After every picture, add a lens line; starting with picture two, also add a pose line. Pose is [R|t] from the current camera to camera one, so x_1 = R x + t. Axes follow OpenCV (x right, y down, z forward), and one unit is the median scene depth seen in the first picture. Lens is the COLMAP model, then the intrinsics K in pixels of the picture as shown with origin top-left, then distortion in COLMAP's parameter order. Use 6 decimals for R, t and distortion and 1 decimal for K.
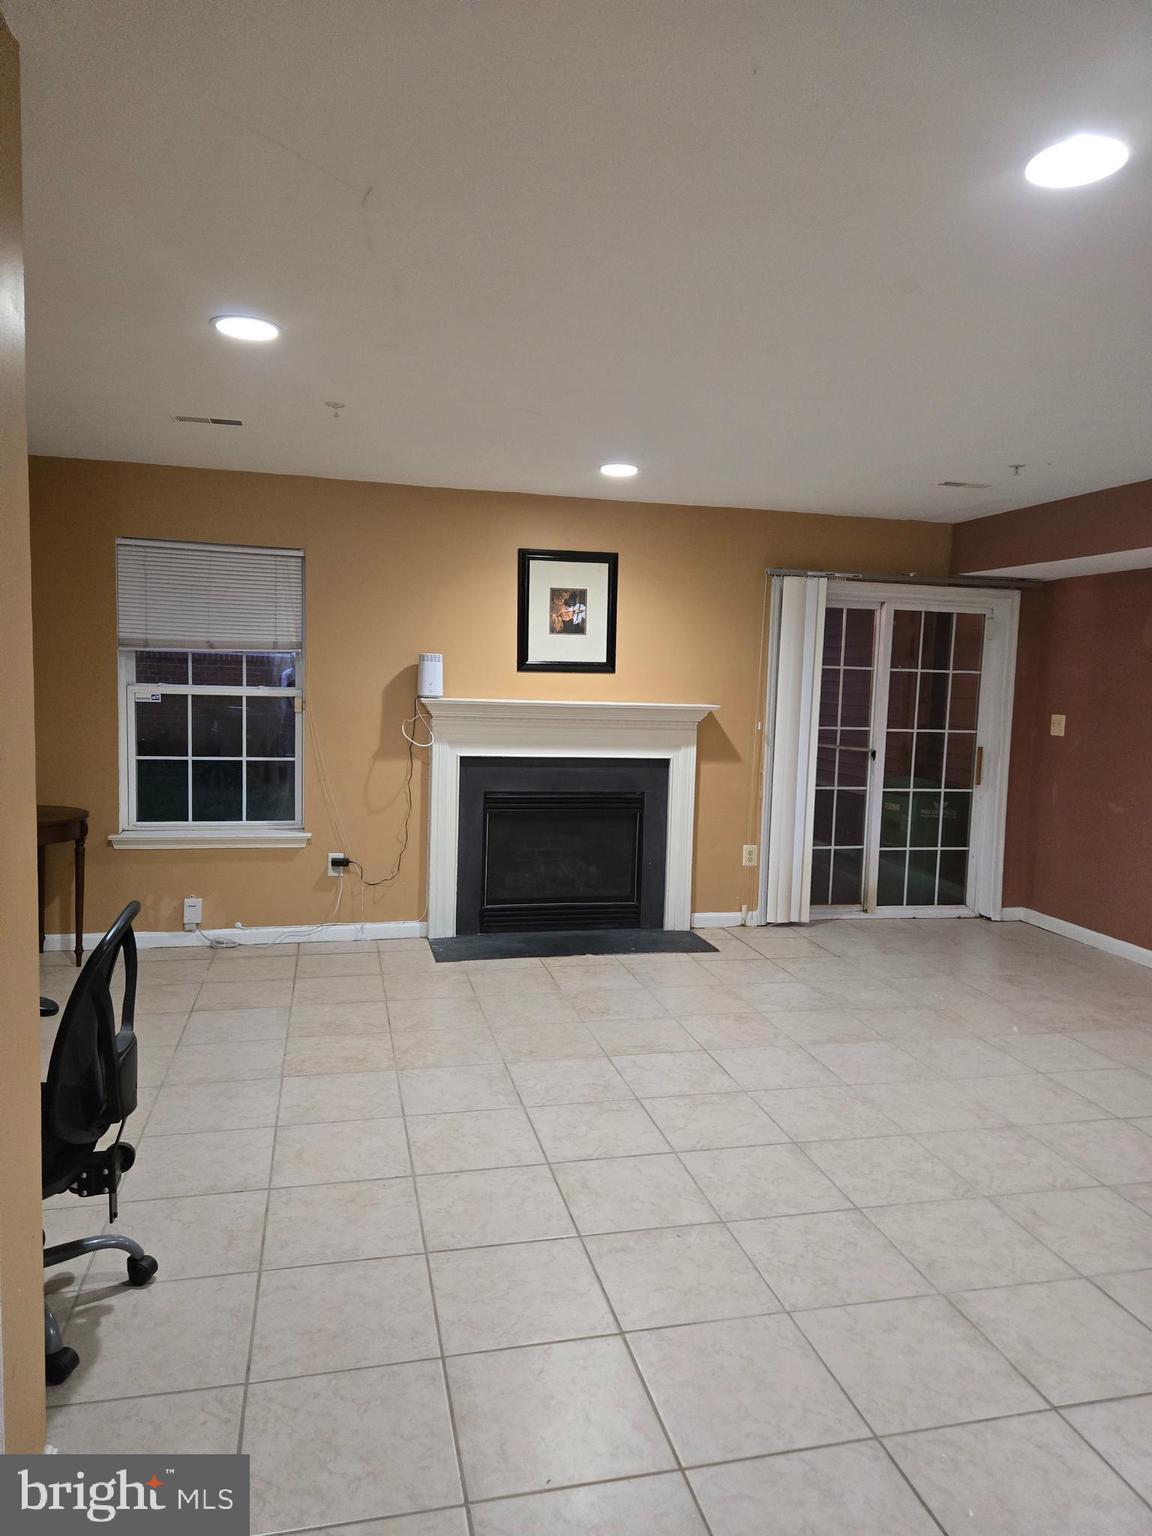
lens RADIAL K [[1030.2, 0, 586.9], [0, 1030.2, 758.5], [0, 0, 1]] dist [0.070637, -0.055506]
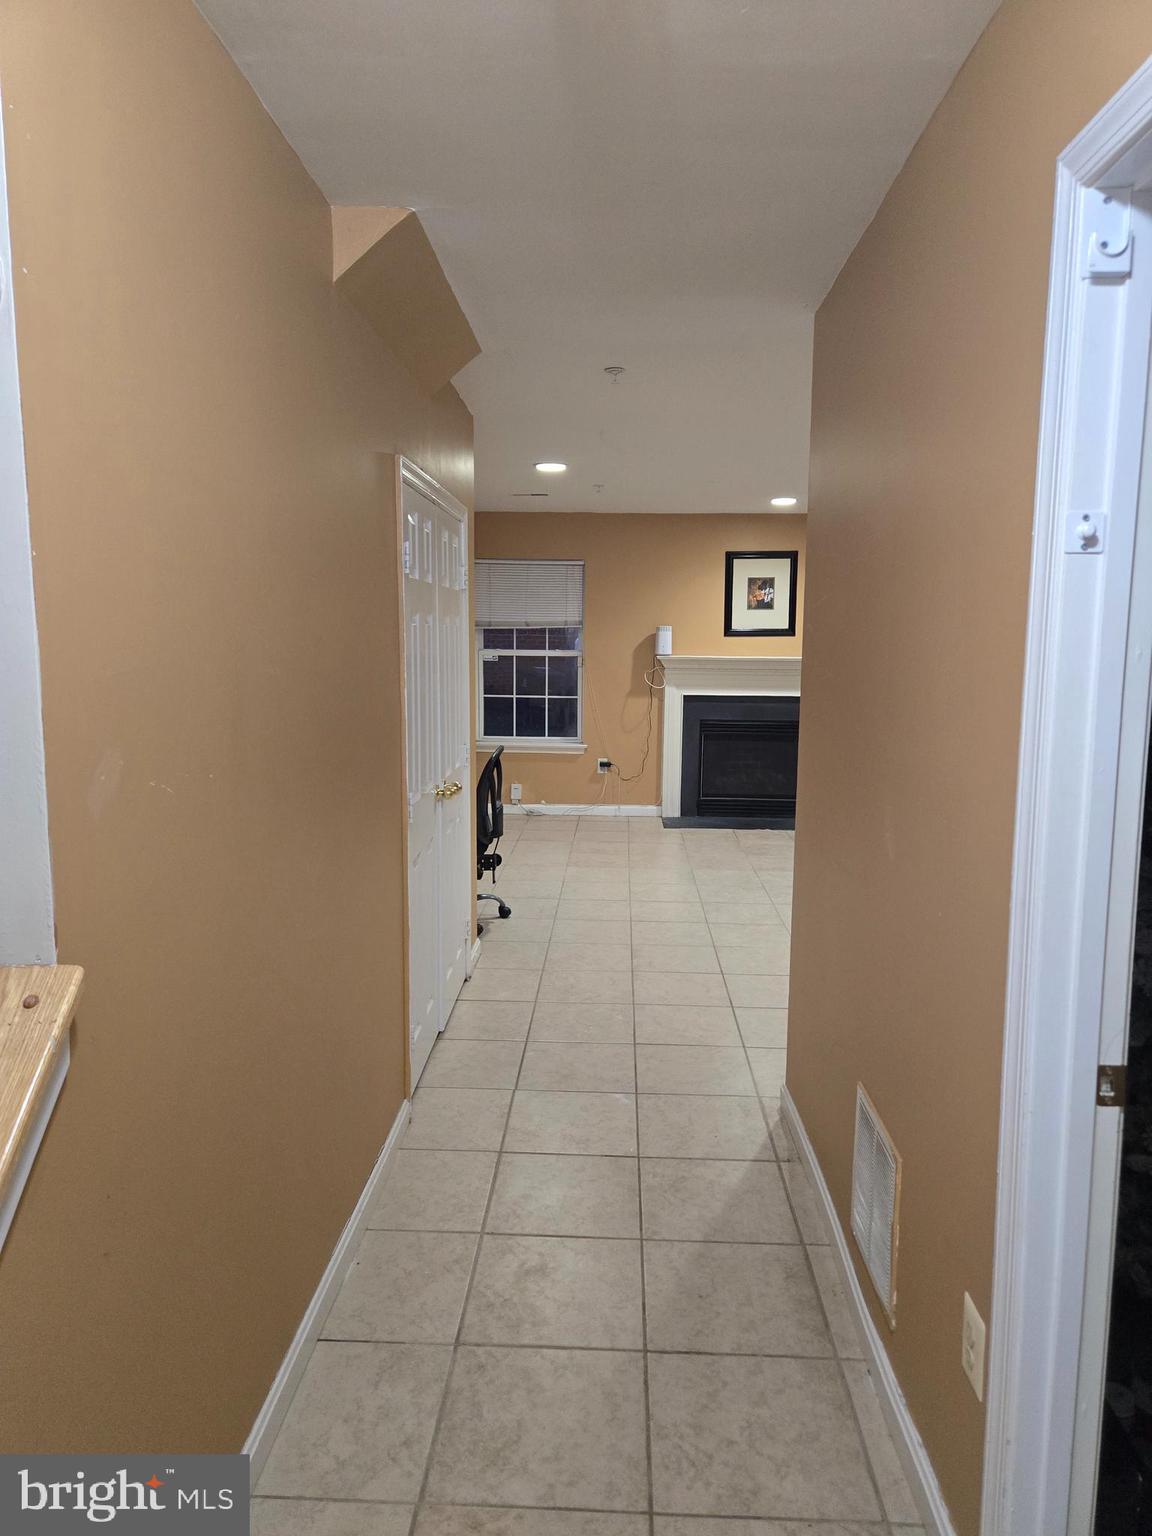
lens RADIAL K [[1030.2, 0, 574.0], [0, 1030.2, 772.1], [0, 0, 1]] dist [0.070637, -0.055506]
pose [[0.958087, 0.019553, -0.285809, 0.153750], [-0.005878, 0.998800, 0.048627, 0.037732], [0.286416, -0.044909, 0.957052, -0.474222]]
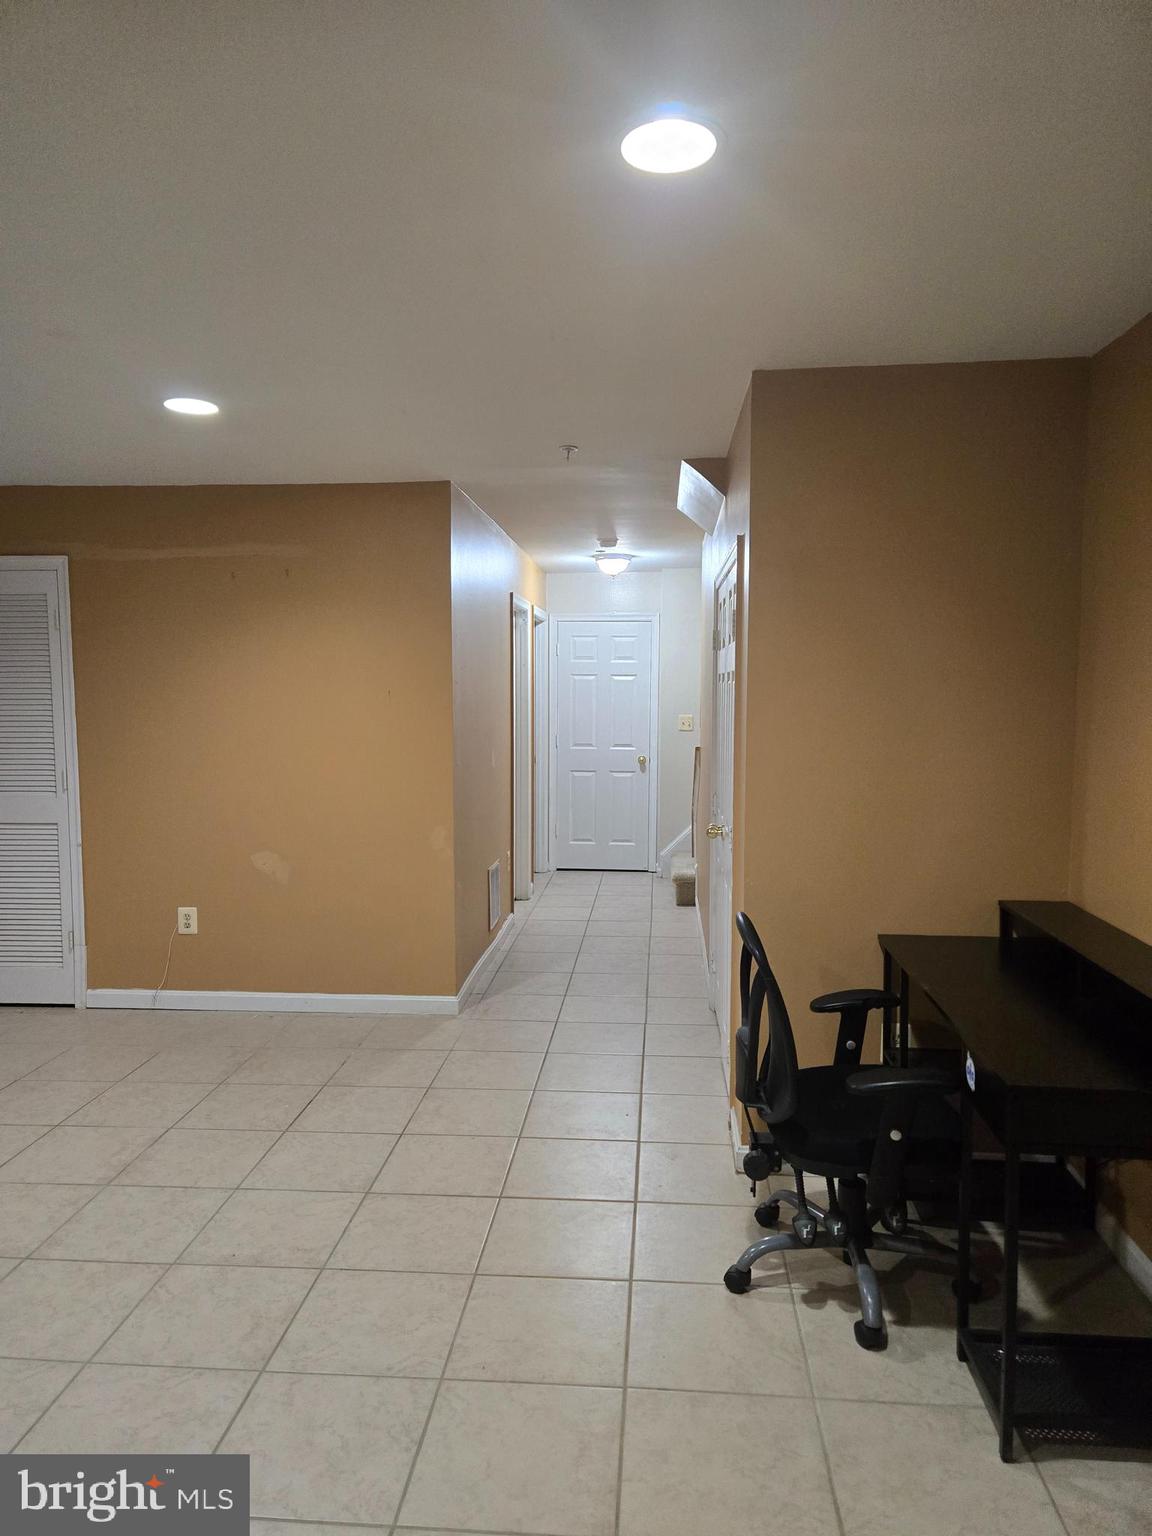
lens RADIAL K [[1030.2, 0, 588.4], [0, 1030.2, 770.0], [0, 0, 1]] dist [0.070637, -0.055506]
pose [[-0.949026, -0.052877, 0.310731, -0.263255], [0.000074, 0.985790, 0.167979, -0.086623], [-0.315198, 0.159440, -0.935537, 0.882504]]
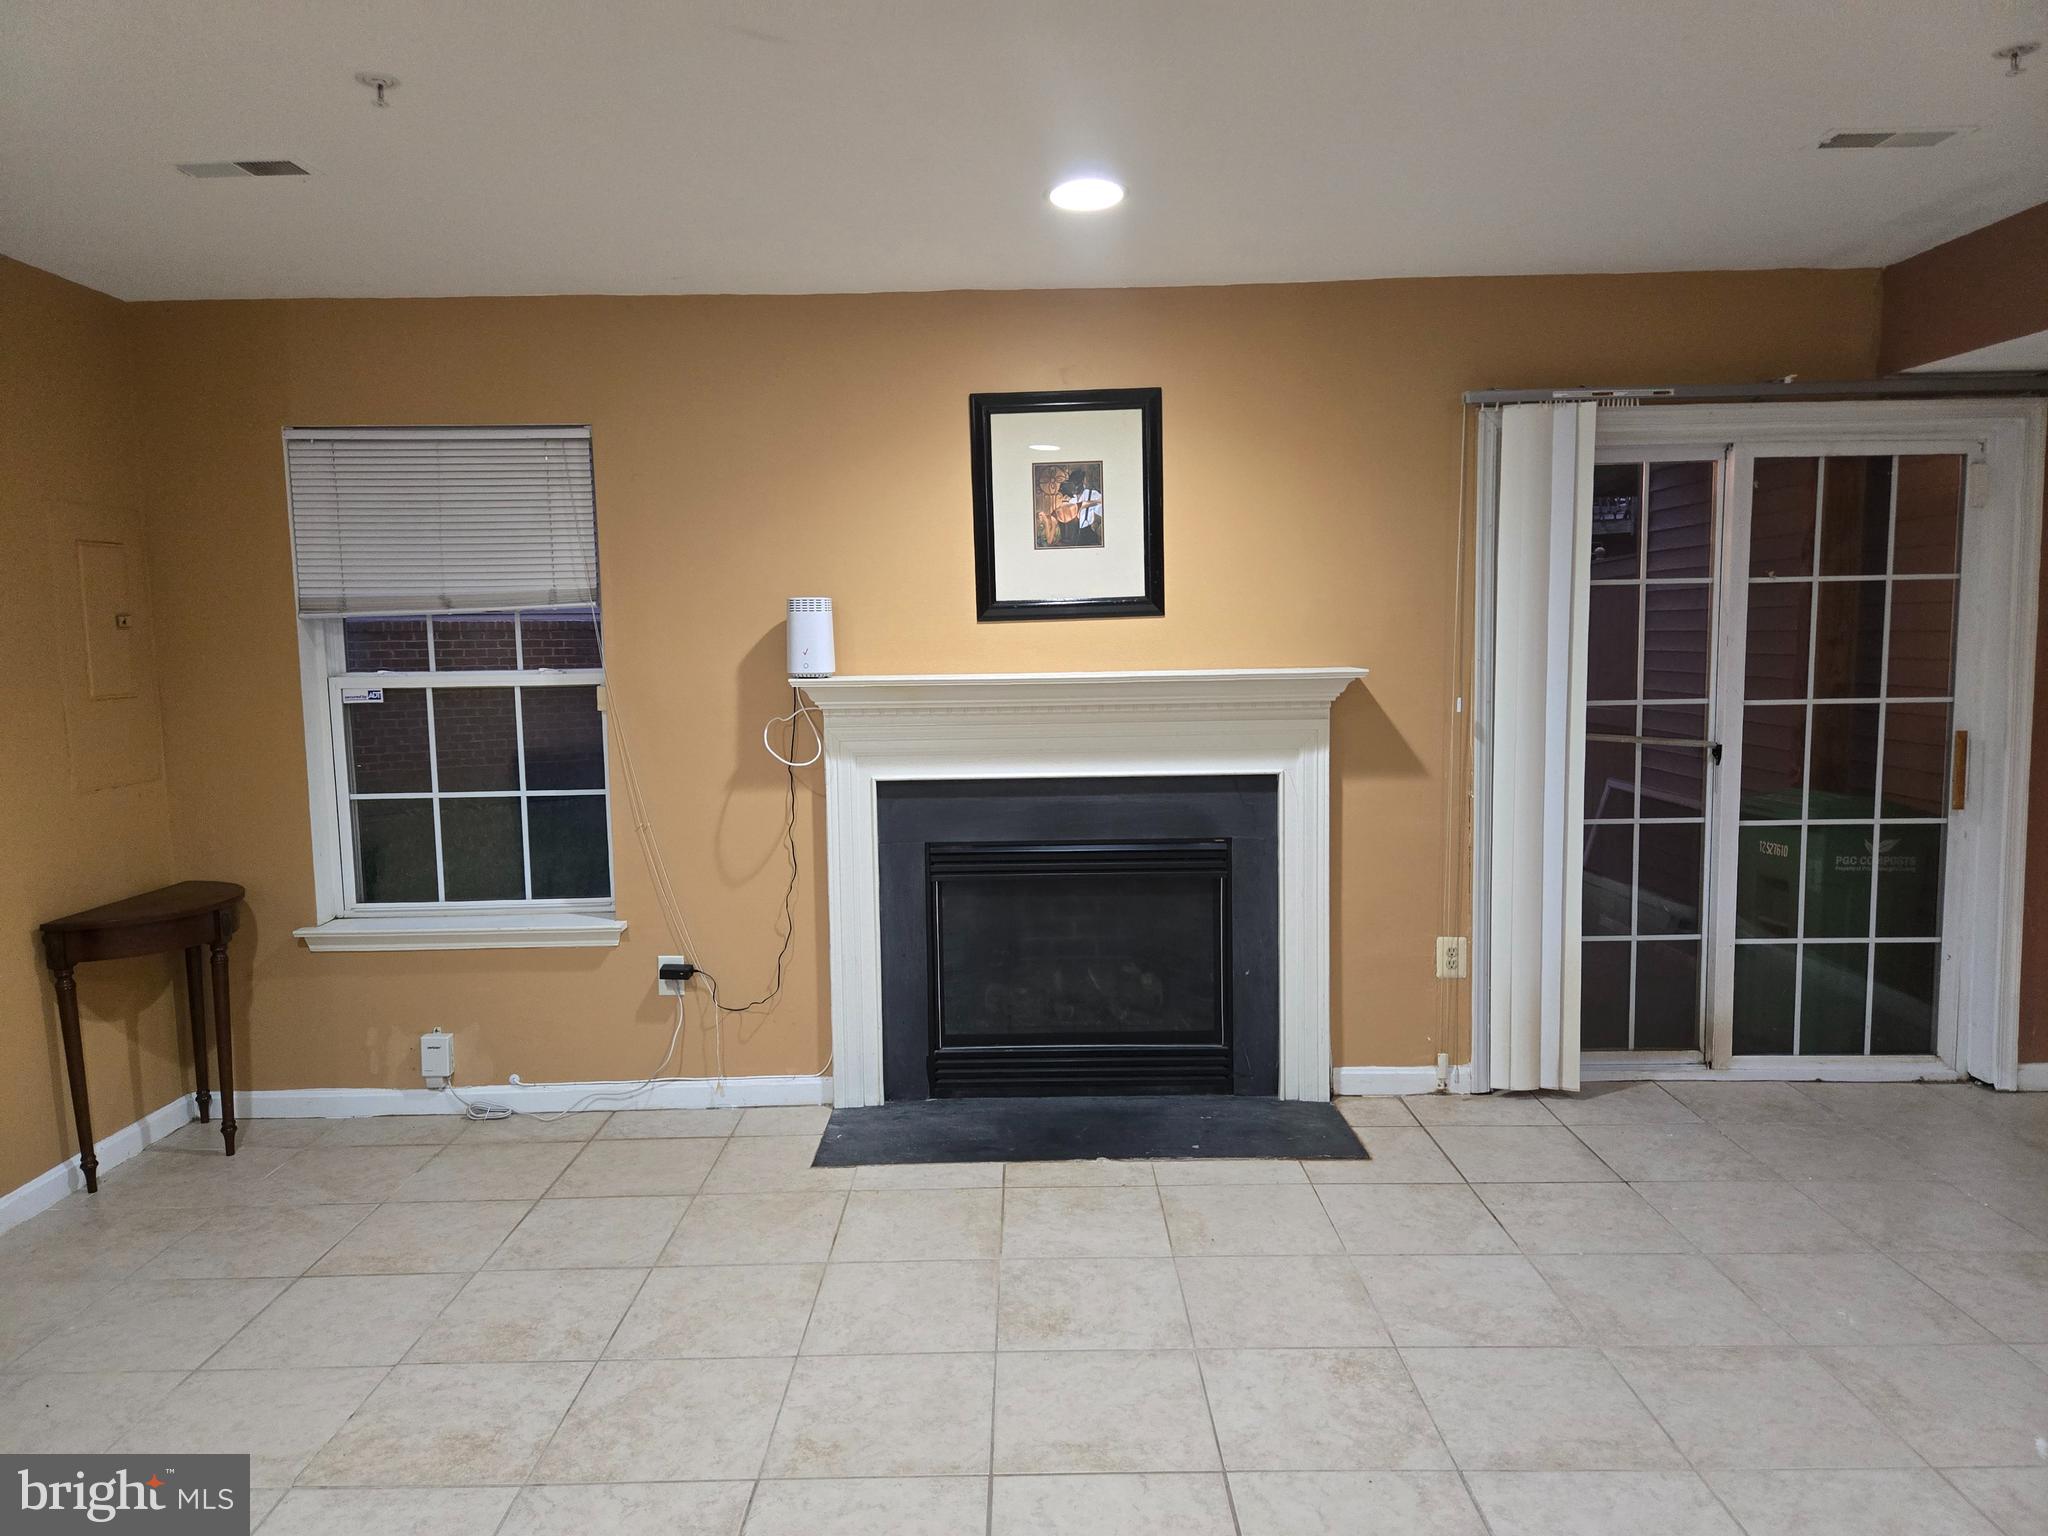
lens RADIAL K [[1373.6, 0, 1025.9], [0, 1373.6, 759.6], [0, 0, 1]] dist [0.070637, -0.055506]
pose [[0.969374, -0.024435, -0.244369, 0.136573], [0.027353, 0.999589, 0.008553, -0.017839], [0.244059, -0.014975, 0.969645, 0.310332]]
